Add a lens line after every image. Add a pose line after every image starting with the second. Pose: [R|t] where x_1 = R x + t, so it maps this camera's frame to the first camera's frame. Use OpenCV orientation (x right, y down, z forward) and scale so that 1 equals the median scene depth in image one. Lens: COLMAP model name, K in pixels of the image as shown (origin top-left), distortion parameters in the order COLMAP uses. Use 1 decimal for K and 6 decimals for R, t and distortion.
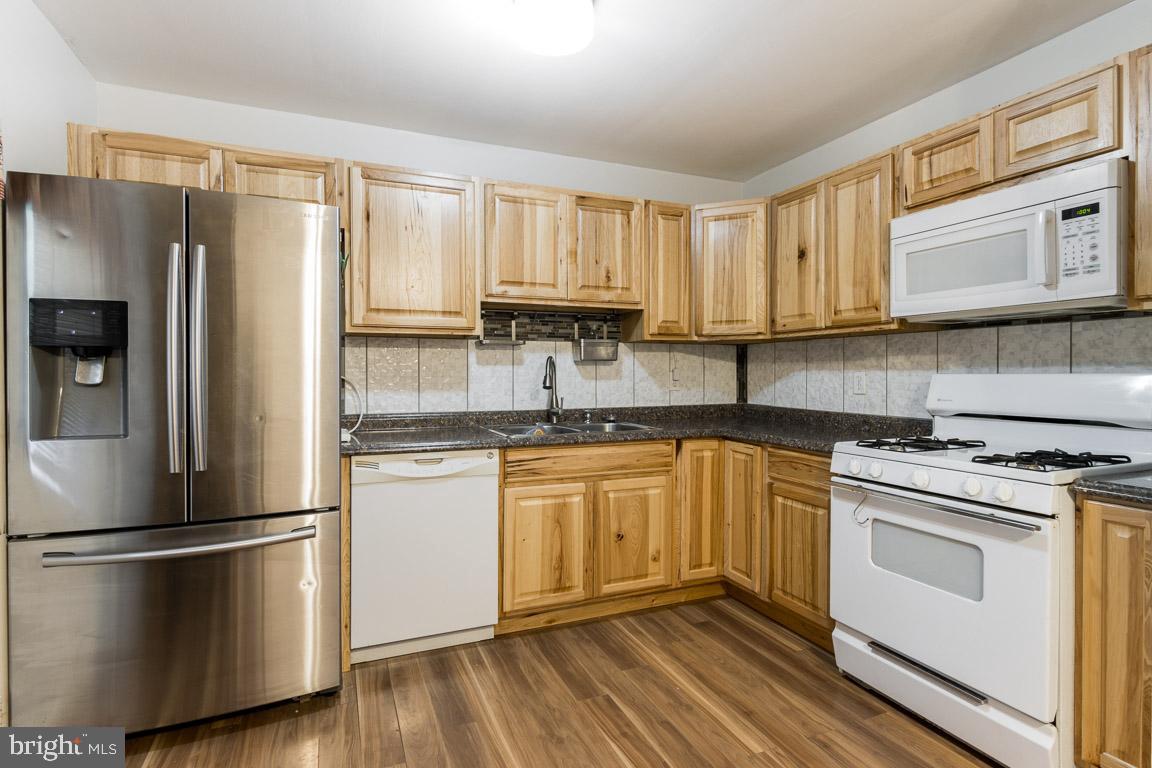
lens RADIAL K [[588.5, 0, 577.7], [0, 588.5, 381.6], [0, 0, 1]] dist [0.019927, -0.011392]
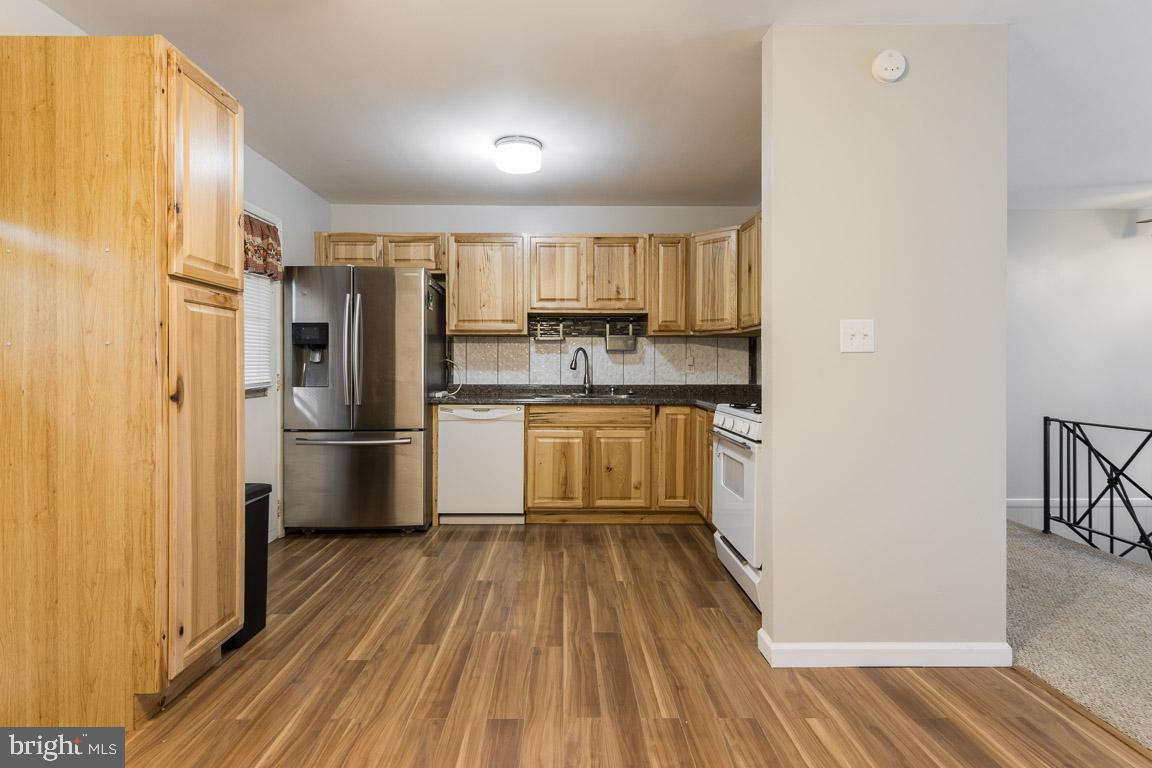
lens RADIAL K [[588.5, 0, 573.7], [0, 588.5, 373.0], [0, 0, 1]] dist [0.019927, -0.011392]
pose [[0.928807, 0.006219, -0.370511, 0.542465], [-0.008290, 0.999958, -0.003999, 0.029648], [0.370471, 0.006786, 0.928819, -0.410974]]
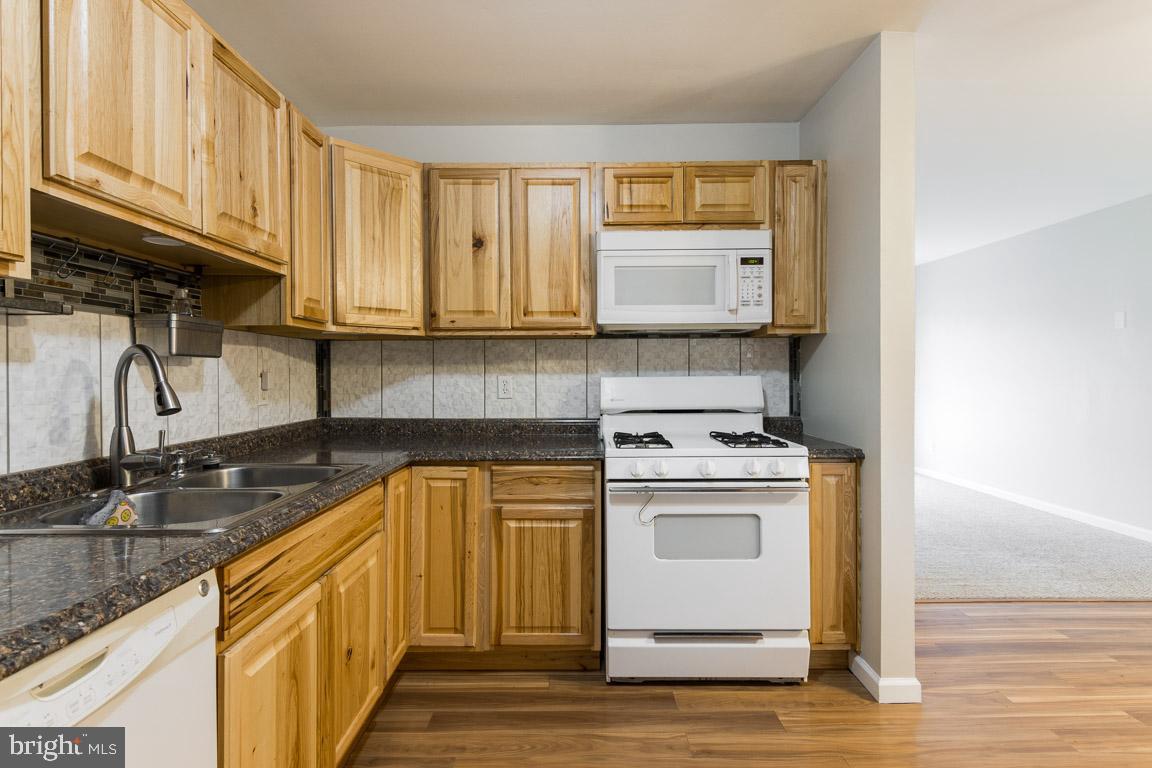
lens RADIAL K [[588.5, 0, 538.3], [0, 588.5, 378.2], [0, 0, 1]] dist [0.019927, -0.011392]
pose [[0.382299, -0.007885, 0.924005, -0.415457], [0.019129, 0.999817, 0.000618, -0.012130], [-0.923841, 0.017440, 0.382379, 0.601879]]
